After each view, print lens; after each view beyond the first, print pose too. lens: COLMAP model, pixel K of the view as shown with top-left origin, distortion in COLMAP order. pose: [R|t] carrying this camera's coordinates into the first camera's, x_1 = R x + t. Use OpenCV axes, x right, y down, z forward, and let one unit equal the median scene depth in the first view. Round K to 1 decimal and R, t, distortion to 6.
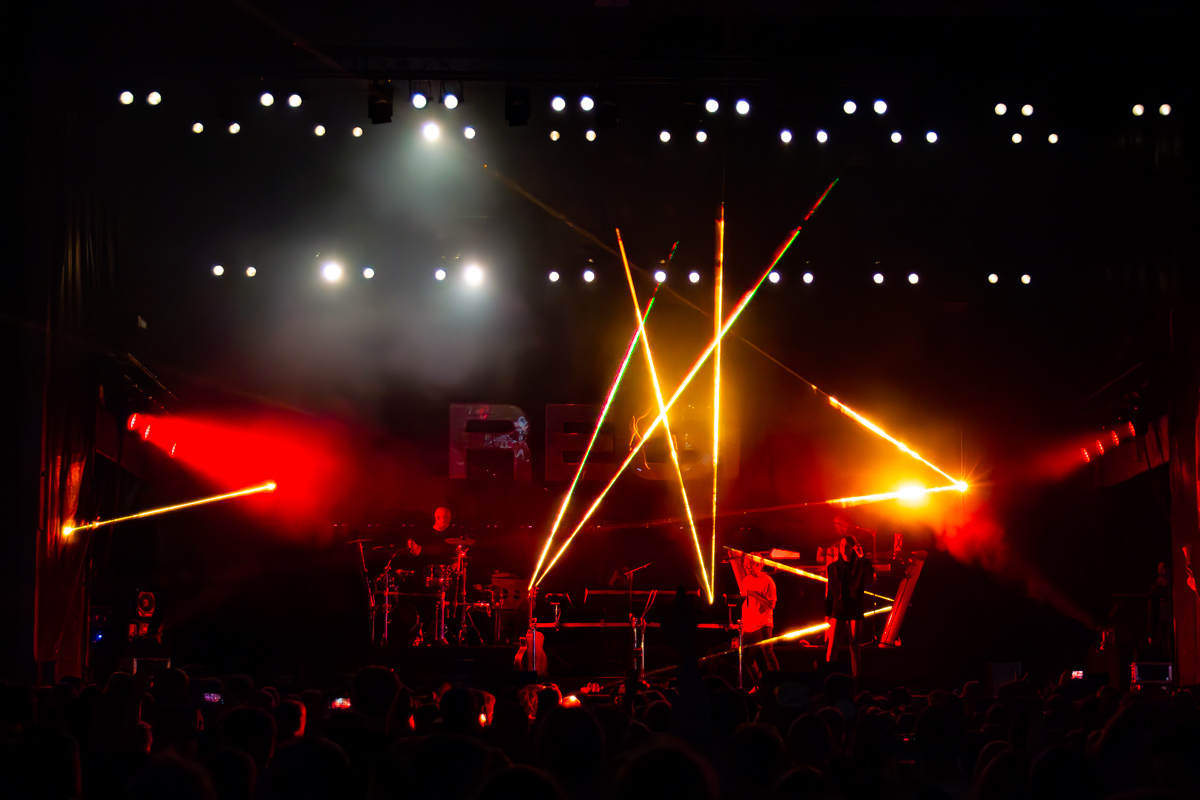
lens RADIAL K [[1325.6, 0, 591.7], [0, 1325.6, 436.5], [0, 0, 1]] dist [-0.023207, 0.000000]
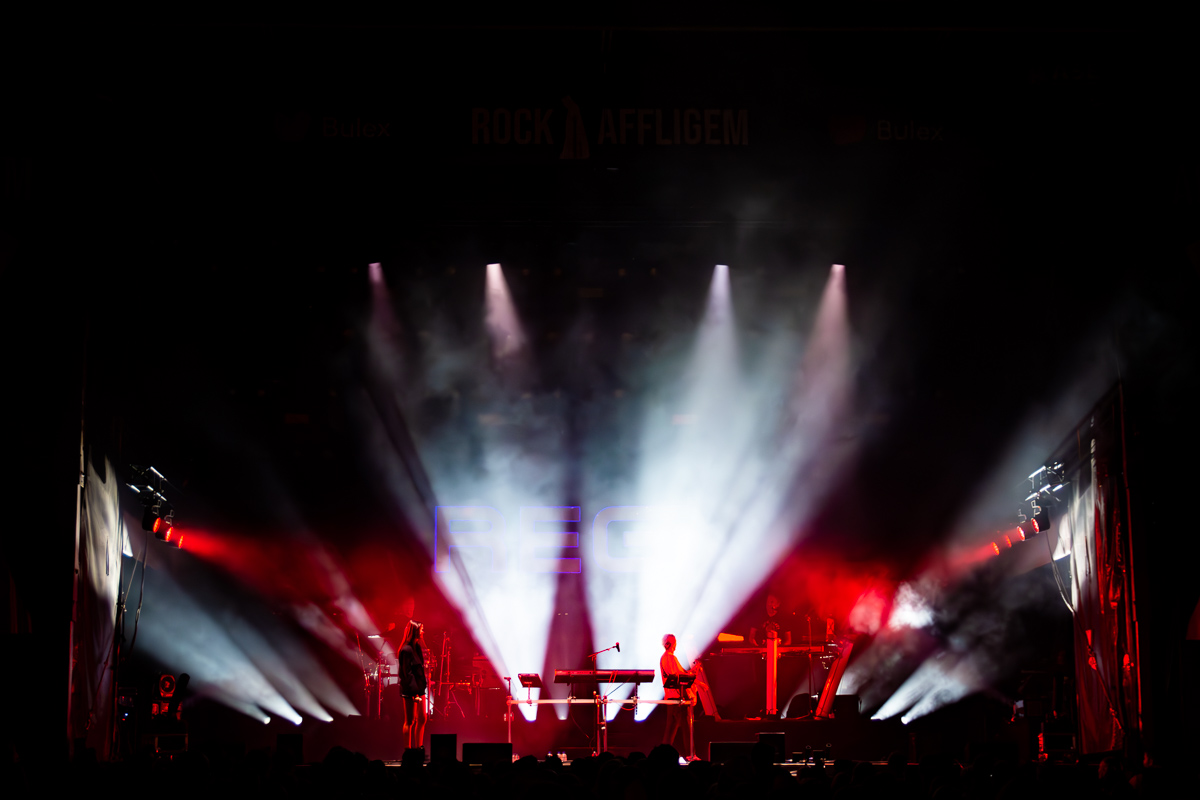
lens RADIAL K [[1720.0, 0, 592.3], [0, 1720.0, 402.4], [0, 0, 1]] dist [0.020429, 0.000000]
pose [[0.999867, -0.008168, -0.014122, 0.050134], [0.007543, 0.999015, -0.043723, -0.048550], [0.014465, 0.043610, 0.998944, -0.482179]]
